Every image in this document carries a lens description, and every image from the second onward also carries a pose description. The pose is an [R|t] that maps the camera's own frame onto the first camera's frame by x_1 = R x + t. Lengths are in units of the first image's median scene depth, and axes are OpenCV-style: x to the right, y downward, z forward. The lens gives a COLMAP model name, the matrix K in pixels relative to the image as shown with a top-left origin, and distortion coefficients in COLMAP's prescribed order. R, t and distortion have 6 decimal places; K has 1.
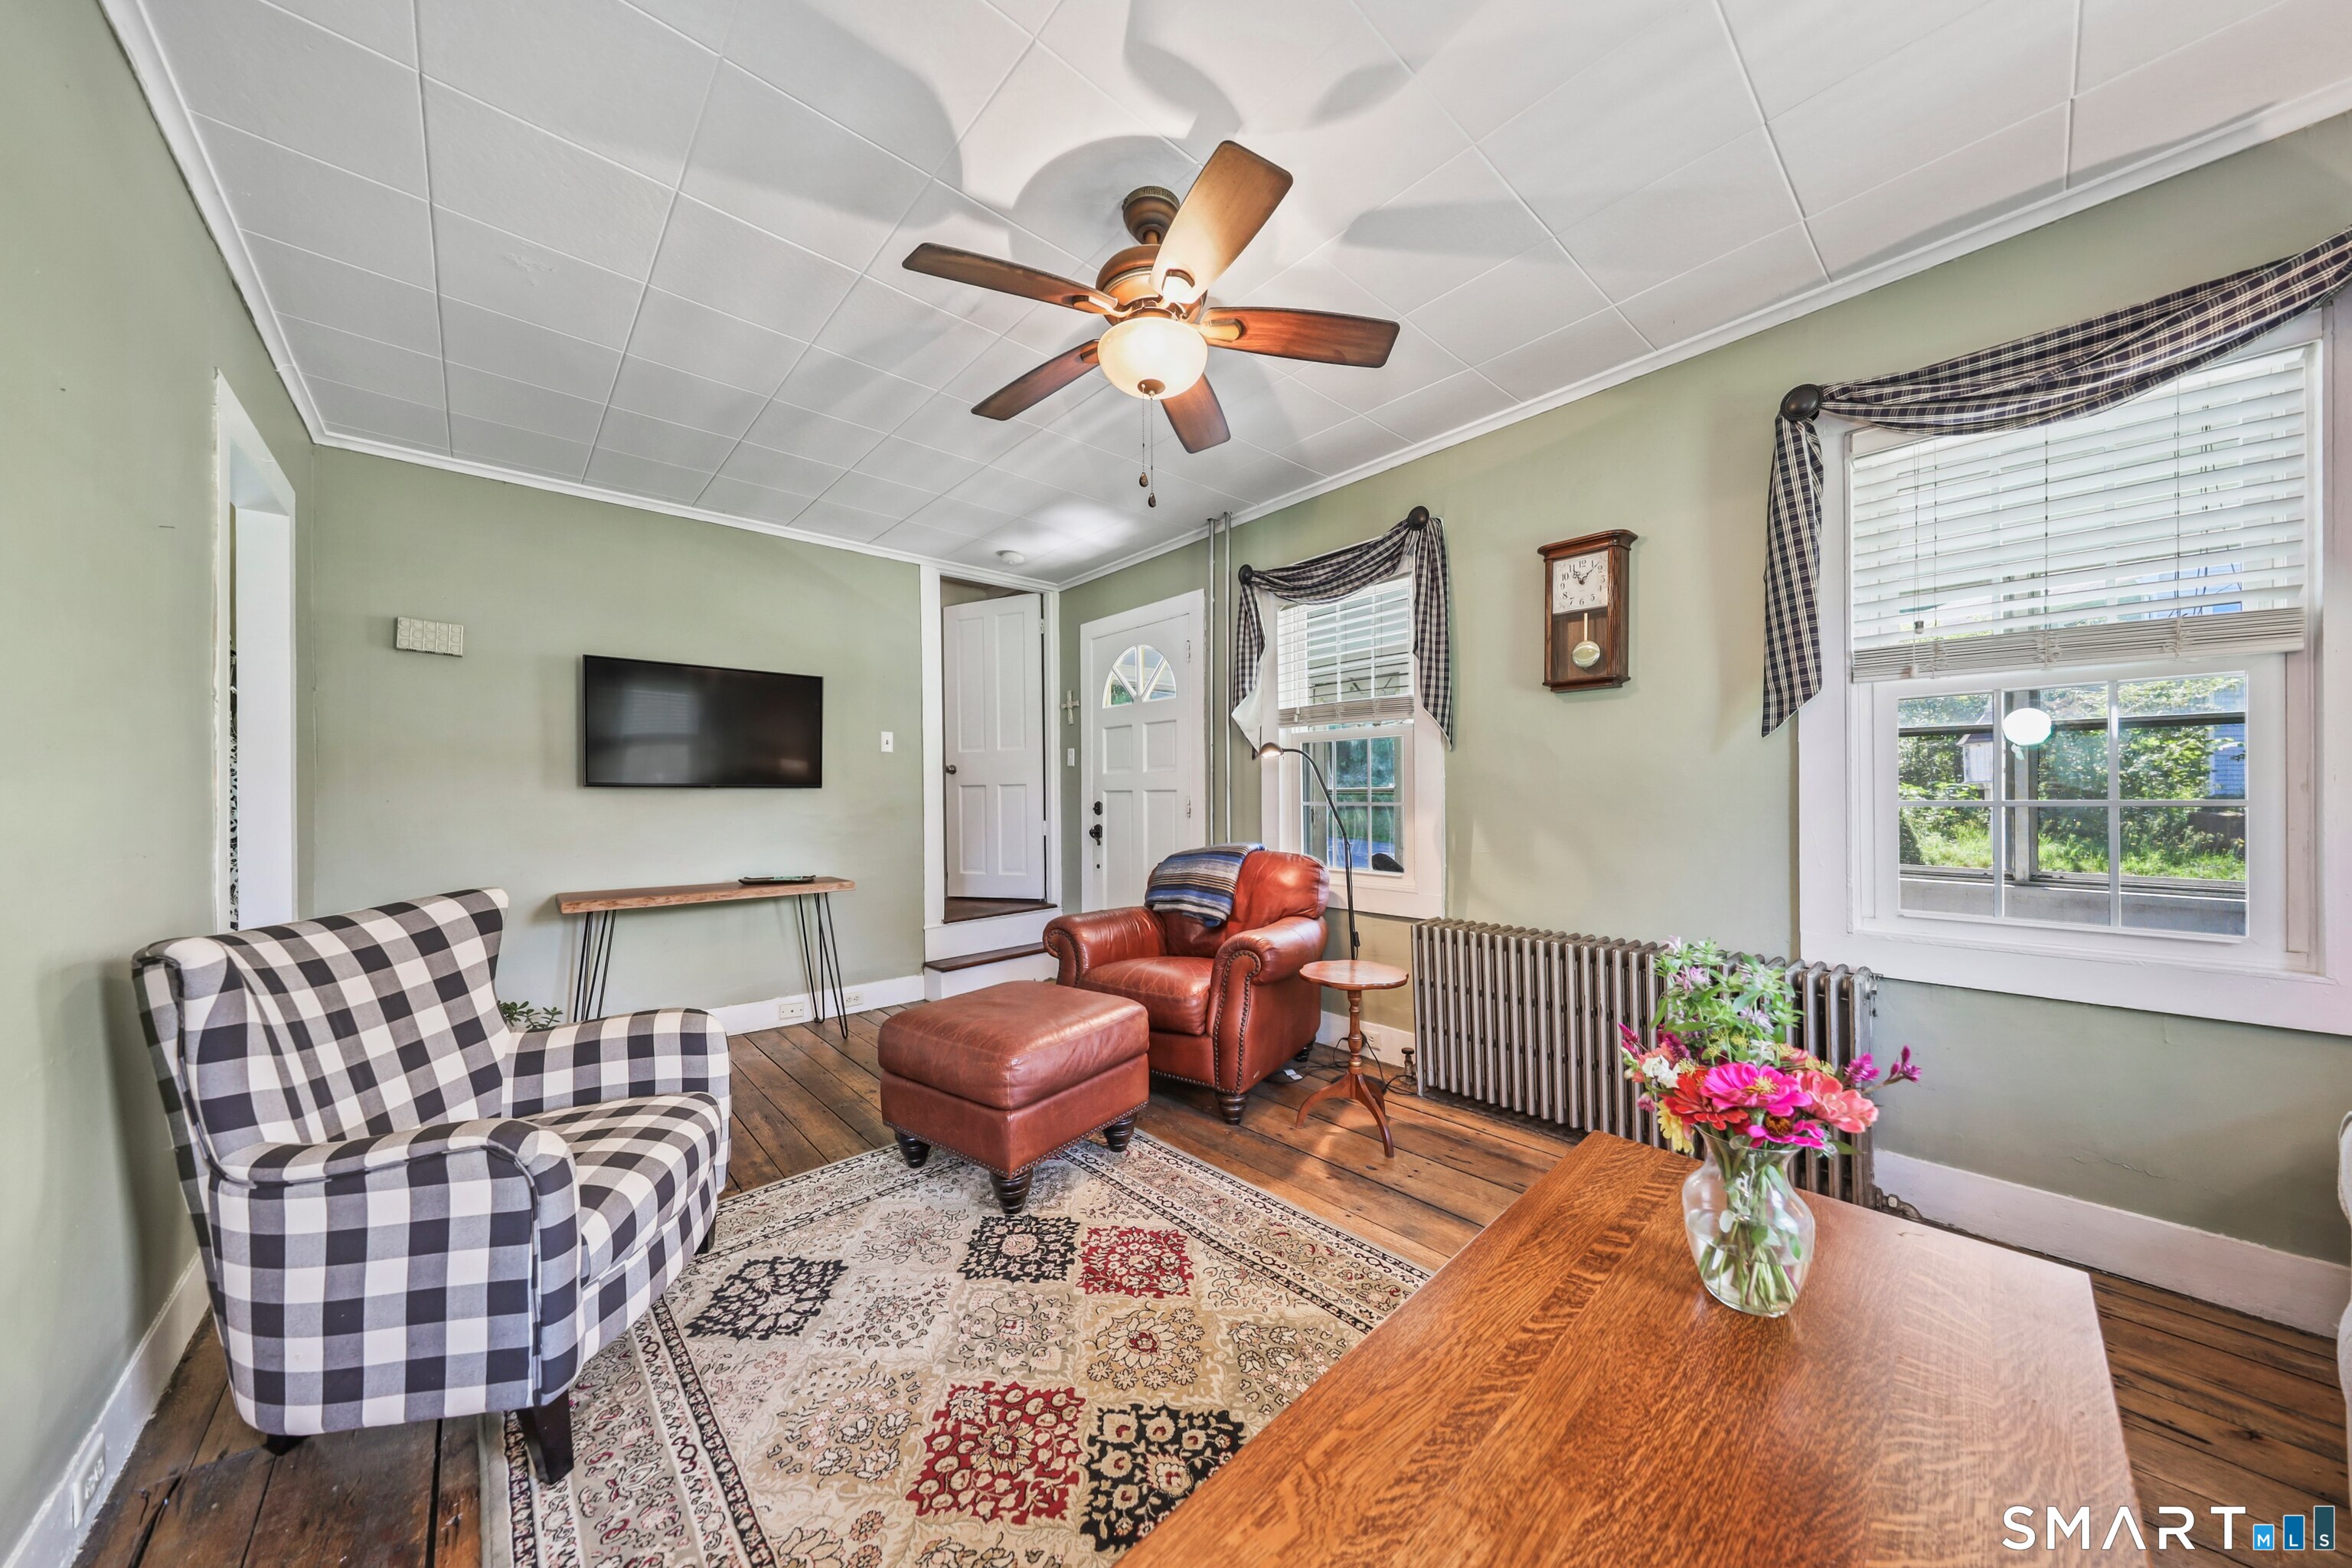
lens RADIAL K [[768.8, 0, 1163.7], [0, 768.8, 796.8], [0, 0, 1]] dist [-0.001375, -0.000043]
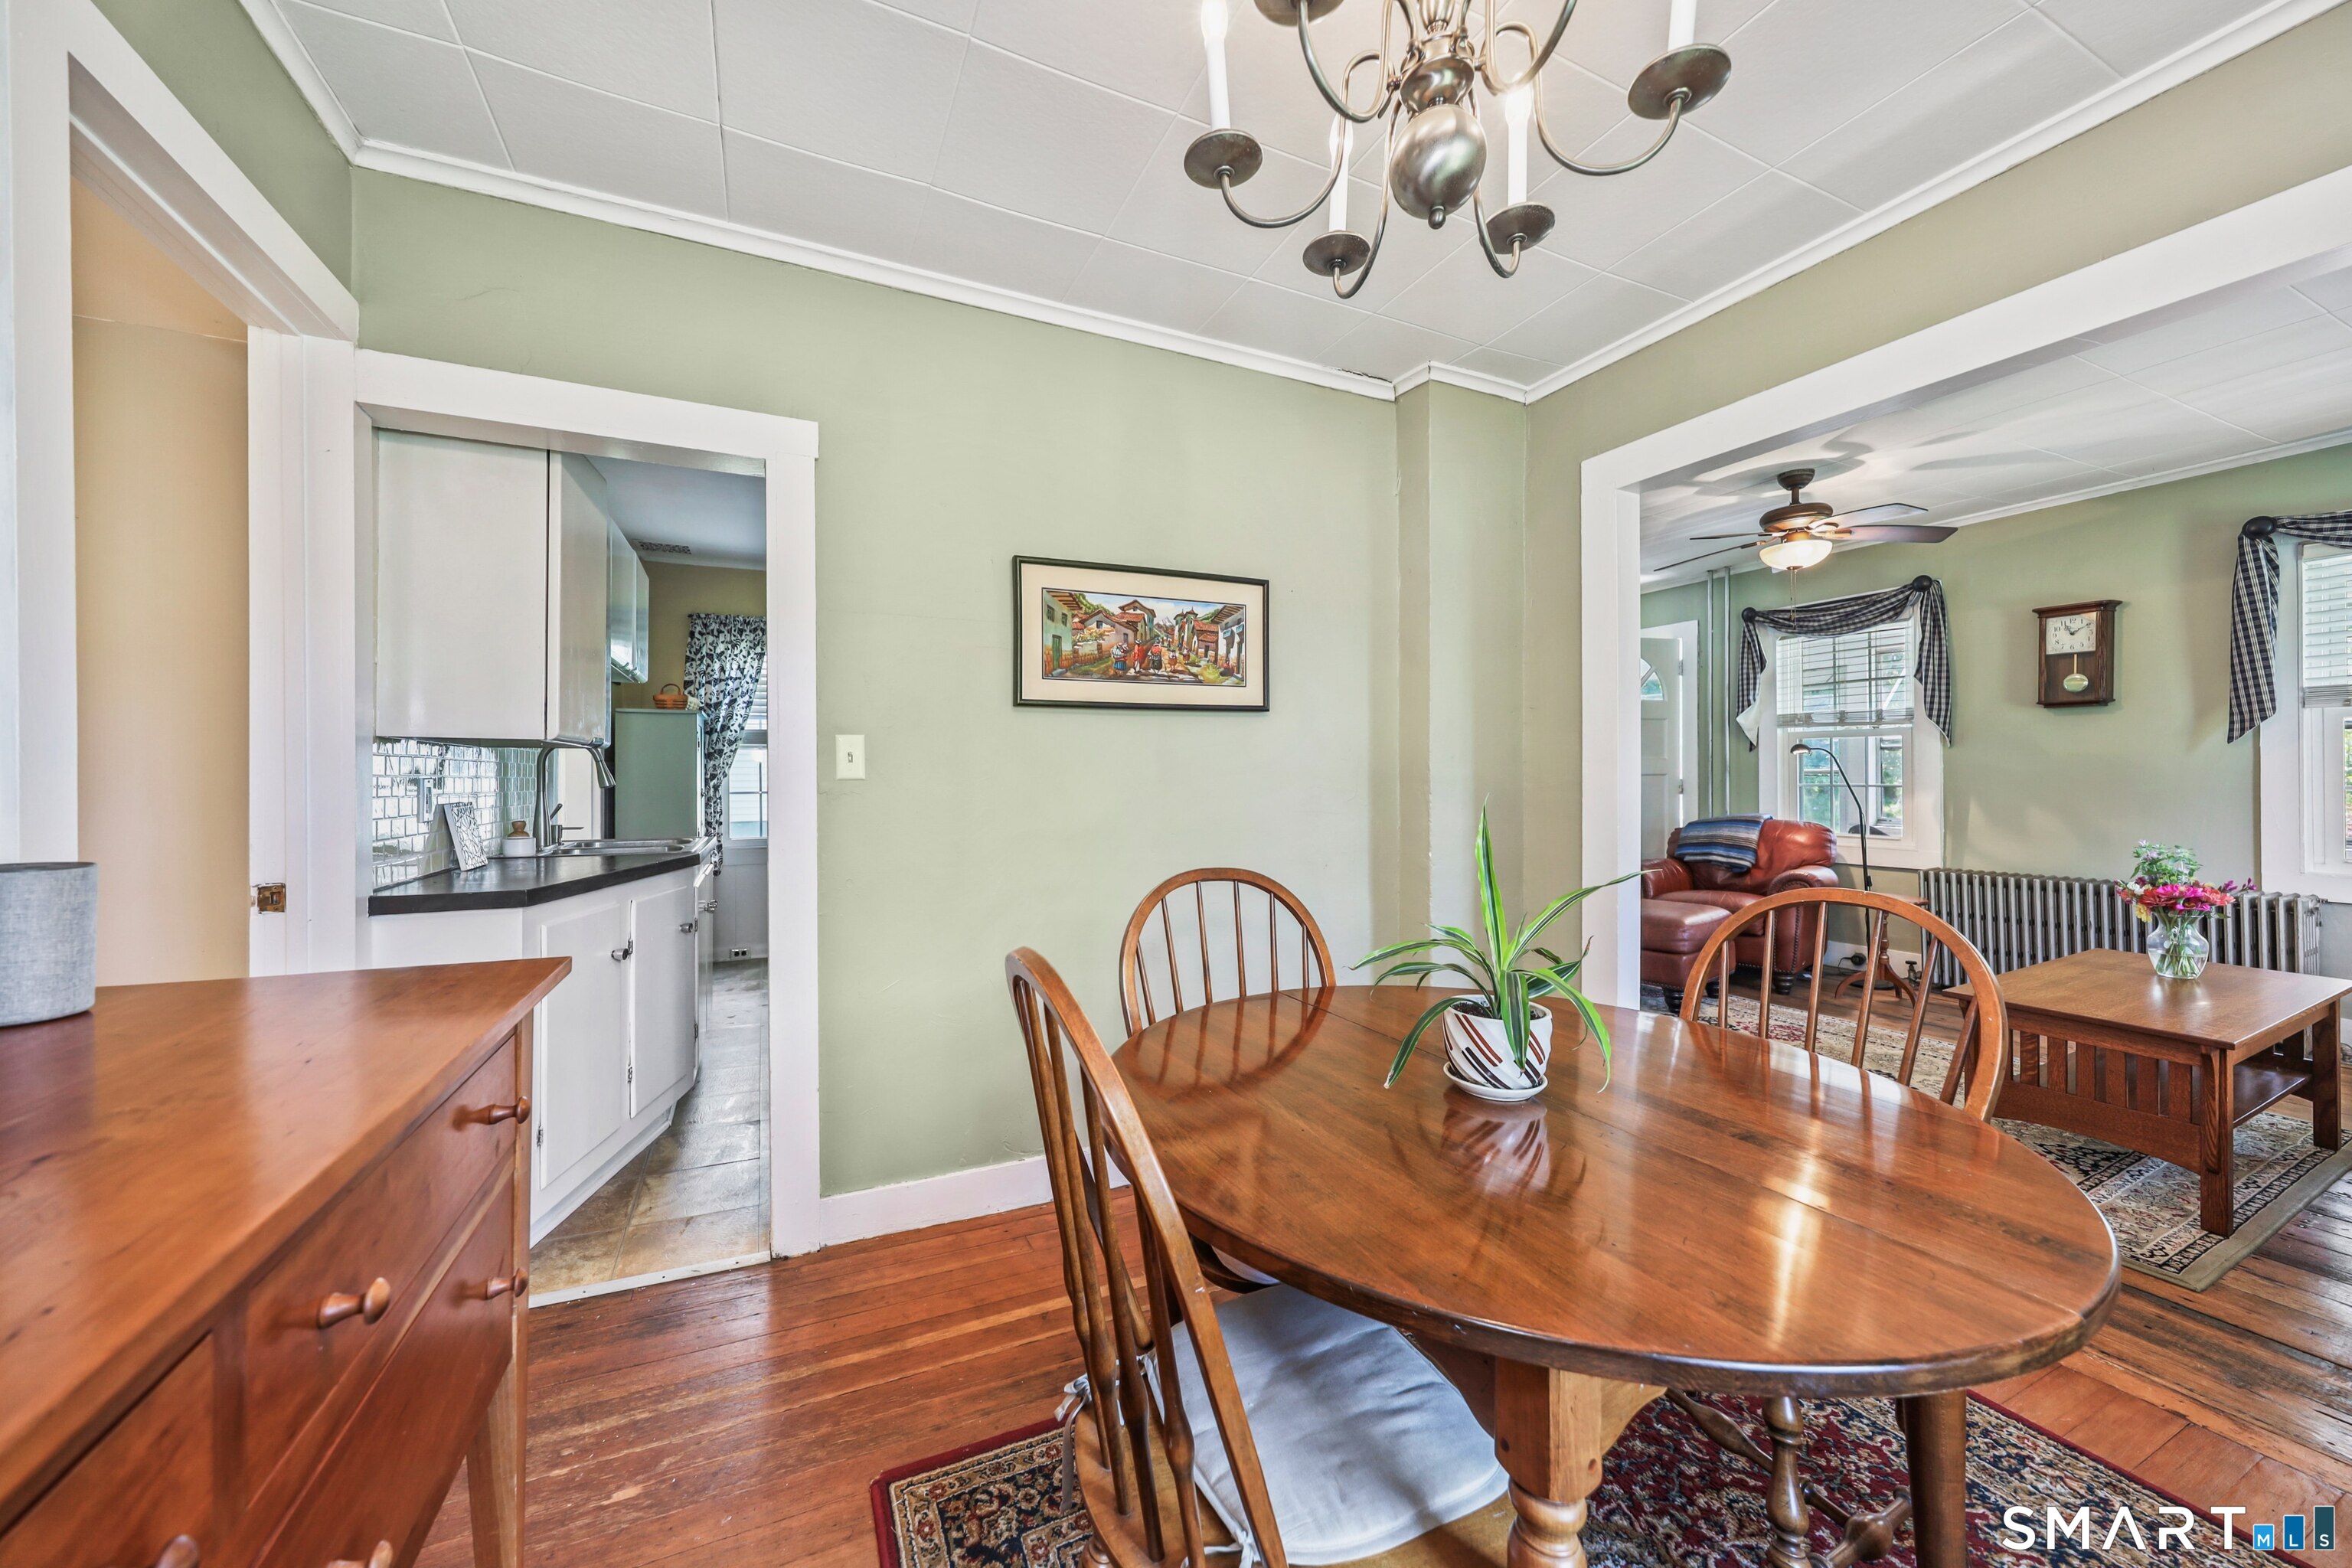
lens RADIAL K [[843.2, 0, 1182.6], [0, 843.2, 774.3], [0, 0, 1]] dist [0.002407, 0.000521]
pose [[0.960777, -0.000413, -0.277323, -0.677925], [0.000581, 1.000000, 0.000523, -0.017941], [0.277323, -0.000664, 0.960777, -1.081945]]
